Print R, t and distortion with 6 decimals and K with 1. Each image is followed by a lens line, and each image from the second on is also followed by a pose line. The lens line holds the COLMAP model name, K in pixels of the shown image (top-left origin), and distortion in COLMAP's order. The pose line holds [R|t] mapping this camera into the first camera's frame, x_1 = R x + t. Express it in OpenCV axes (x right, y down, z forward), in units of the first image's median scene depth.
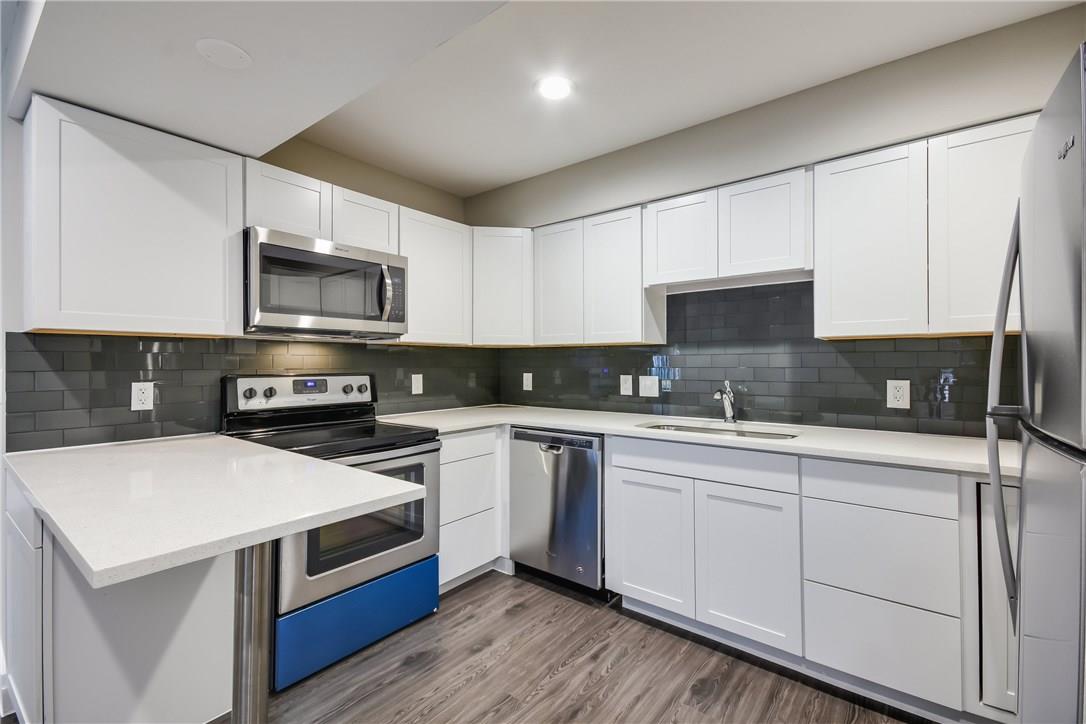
lens RADIAL K [[463.1, 0, 543.0], [0, 463.1, 362.0], [0, 0, 1]] dist [-0.000143, 0.000028]
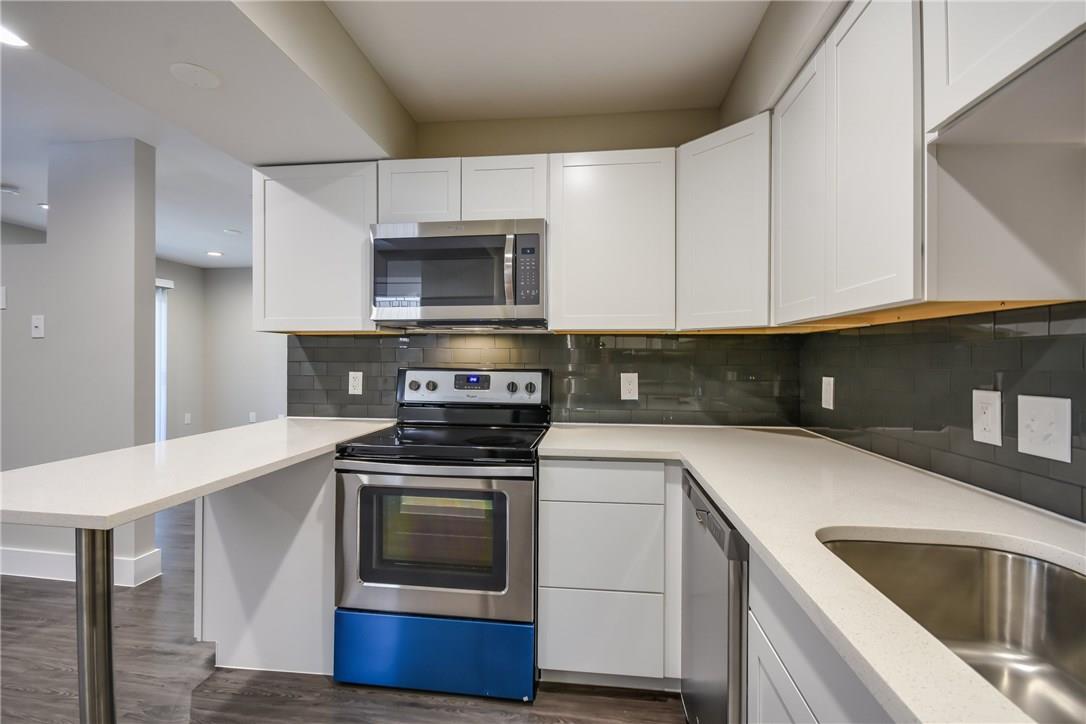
lens RADIAL K [[485.3, 0, 543.0], [0, 485.3, 362.0], [0, 0, 1]] dist [0.000086, 0.000128]
pose [[0.523982, 0.008365, -0.851688, 0.410098], [-0.004329, 0.999965, 0.007158, 0.004773], [0.851718, -0.000064, 0.524000, 0.610392]]
